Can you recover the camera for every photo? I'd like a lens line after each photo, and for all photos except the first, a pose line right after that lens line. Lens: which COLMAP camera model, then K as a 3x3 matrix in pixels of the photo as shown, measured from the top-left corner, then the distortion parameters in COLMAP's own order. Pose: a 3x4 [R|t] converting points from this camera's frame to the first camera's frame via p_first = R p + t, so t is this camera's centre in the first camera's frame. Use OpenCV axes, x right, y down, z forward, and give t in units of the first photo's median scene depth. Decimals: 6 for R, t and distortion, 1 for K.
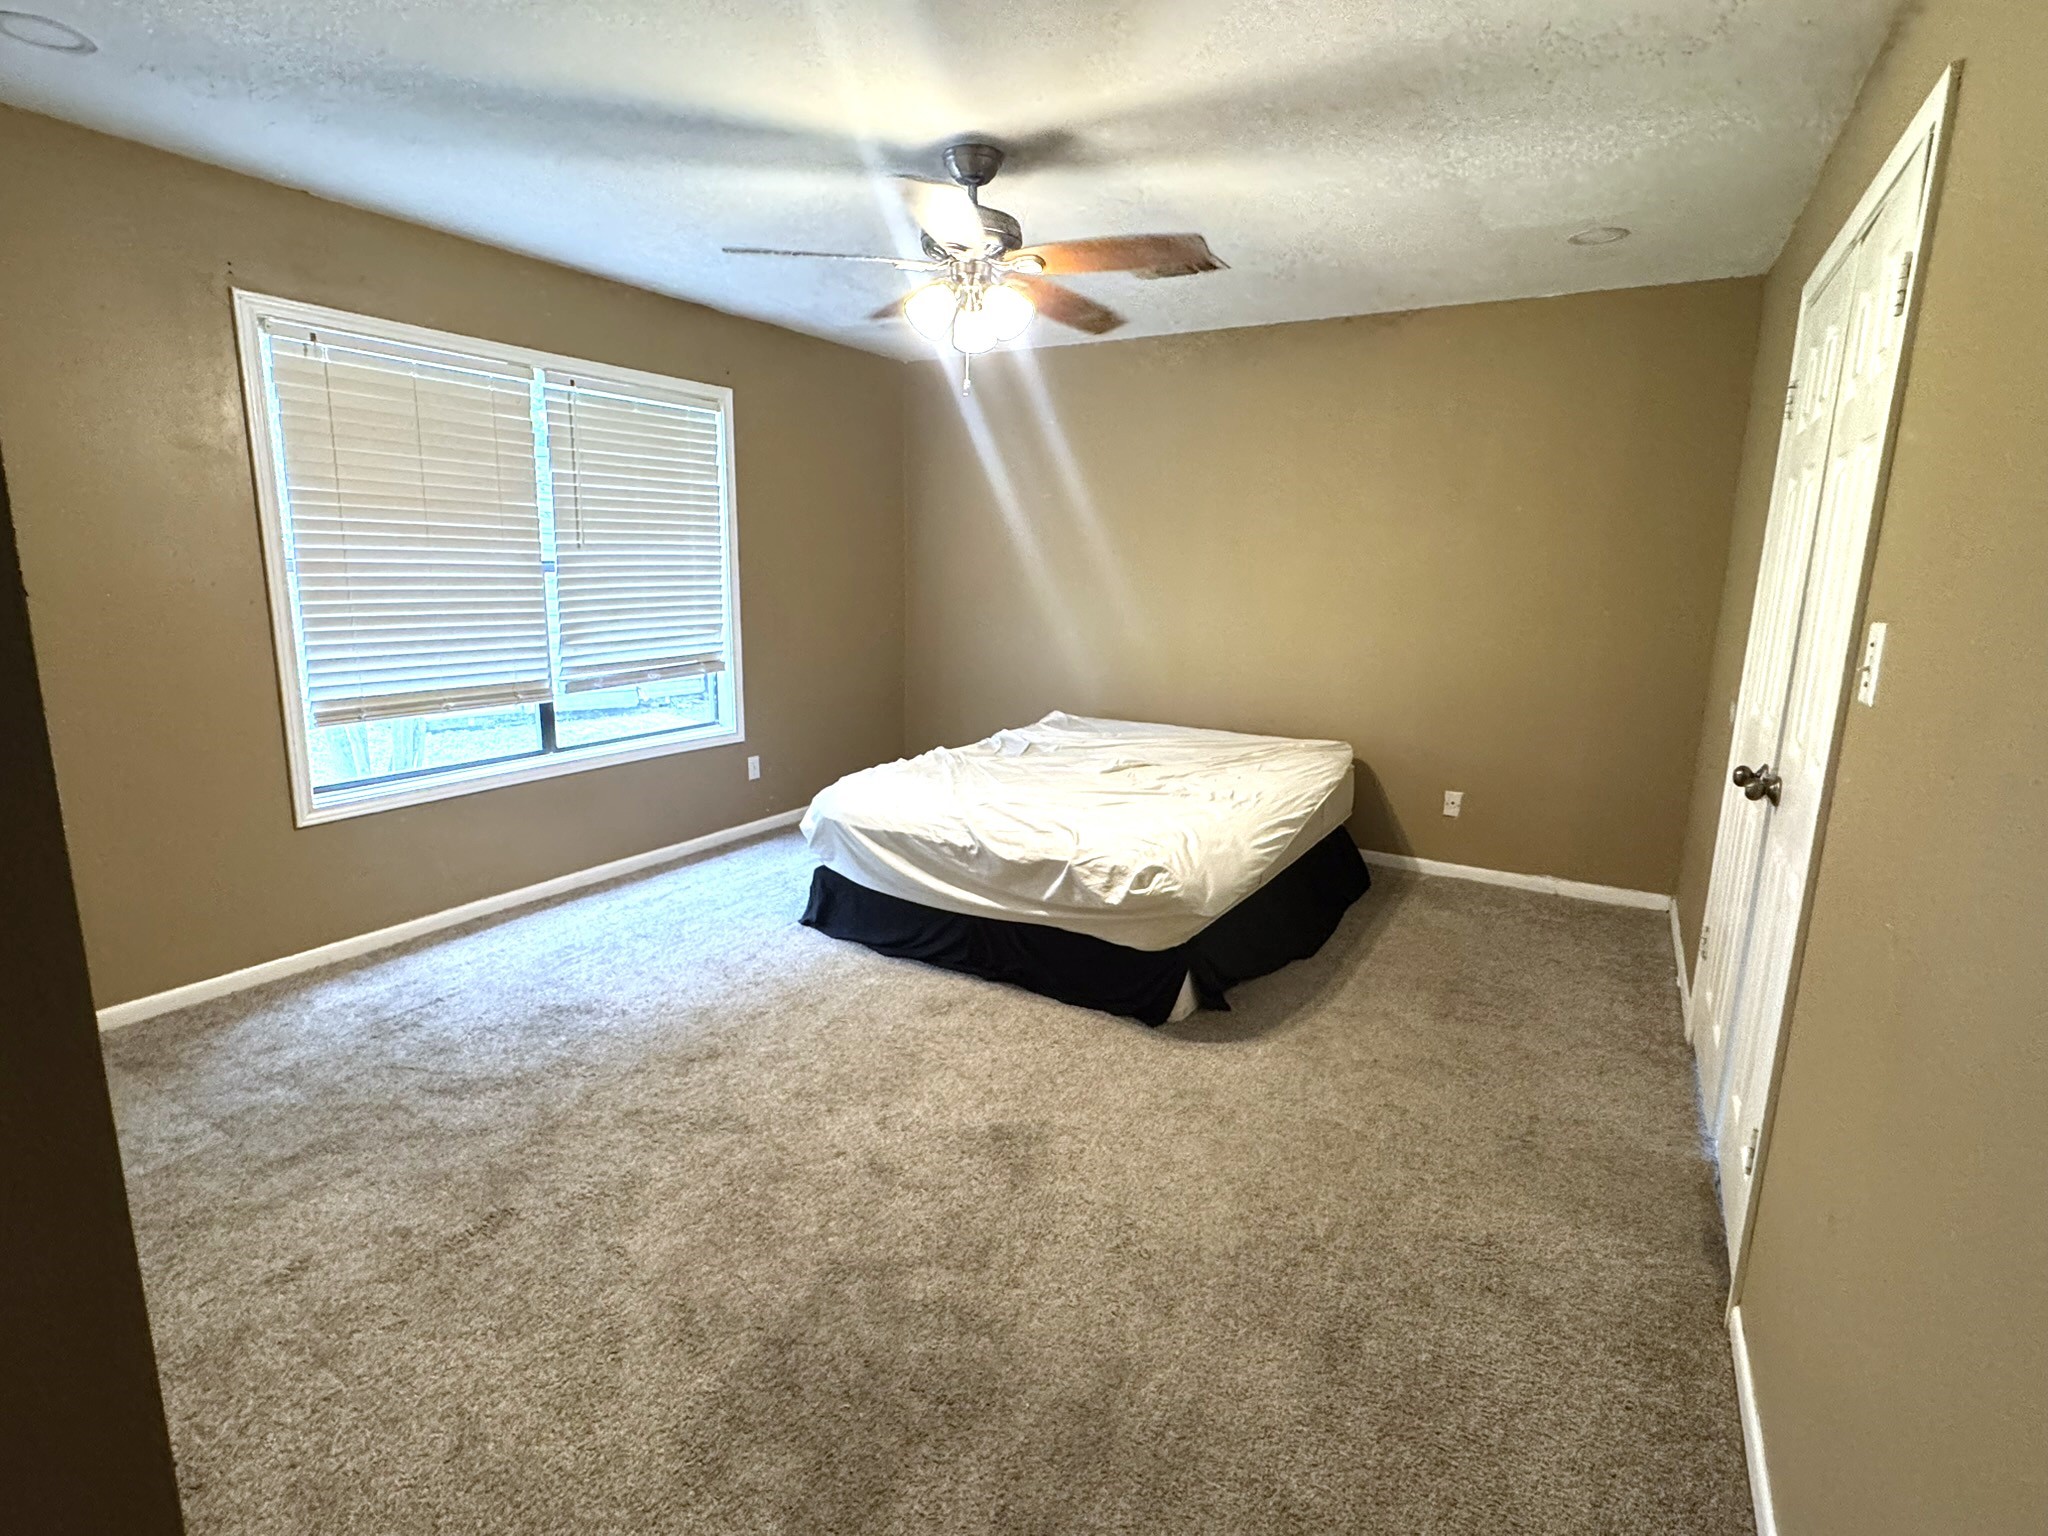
lens RADIAL K [[1010.1, 0, 1024.0], [0, 1010.1, 768.0], [0, 0, 1]] dist [0.000099, 0.000171]
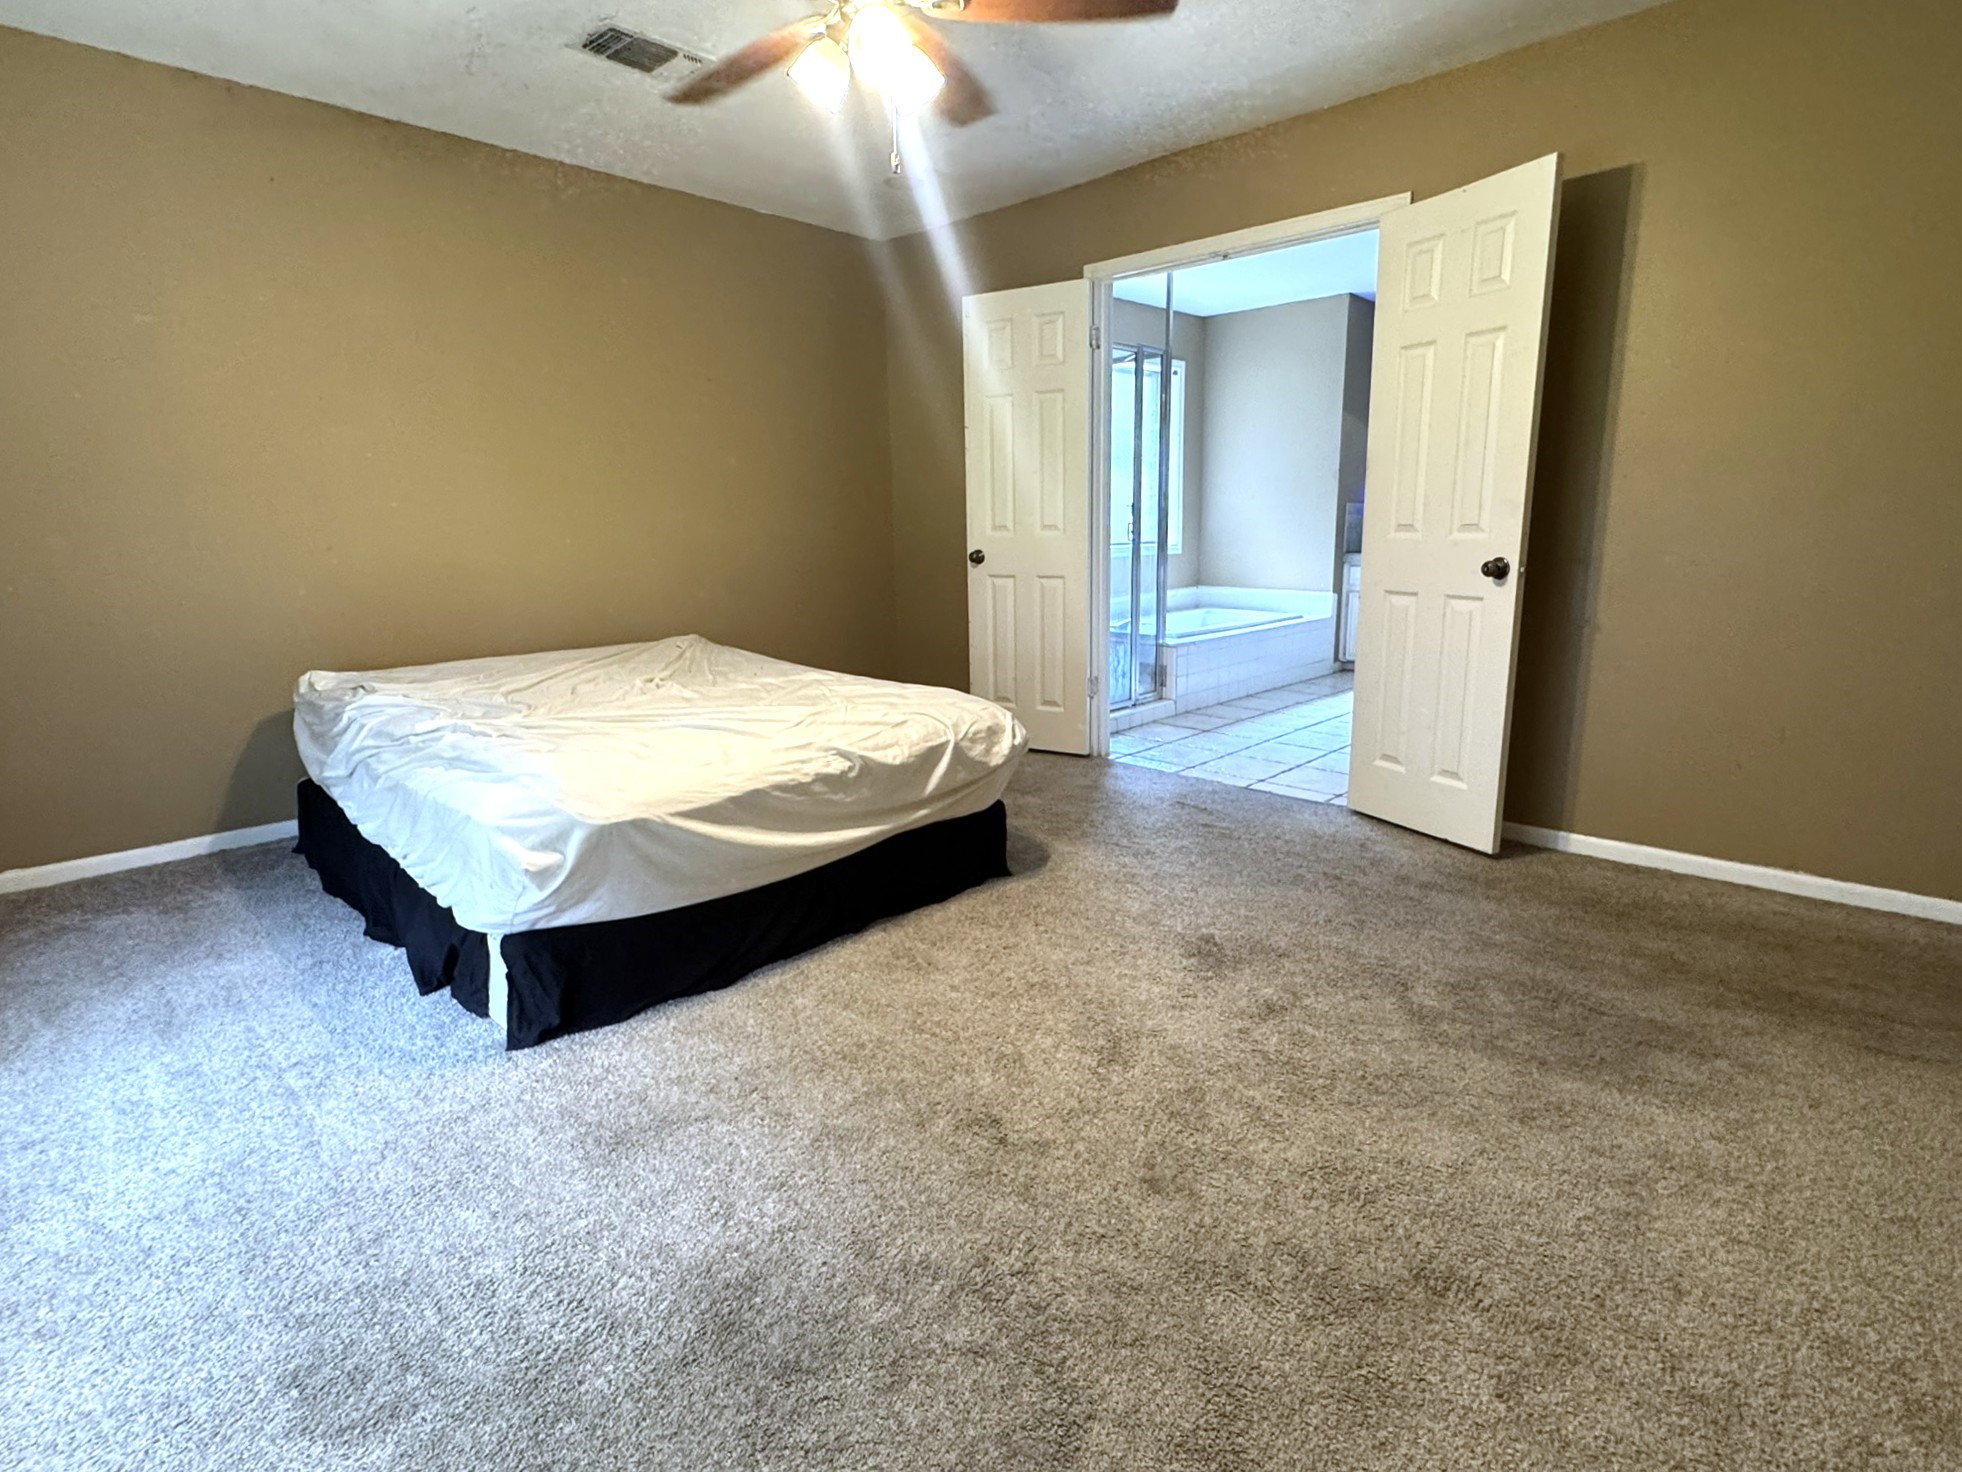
lens RADIAL K [[989.0, 0, 981.0], [0, 989.0, 736.0], [0, 0, 1]] dist [-0.001426, -0.000154]
pose [[0.222443, -0.228802, 0.947718, -0.803192], [0.214585, 0.959724, 0.181334, -0.067941], [-0.951037, 0.163030, 0.262582, 0.746214]]
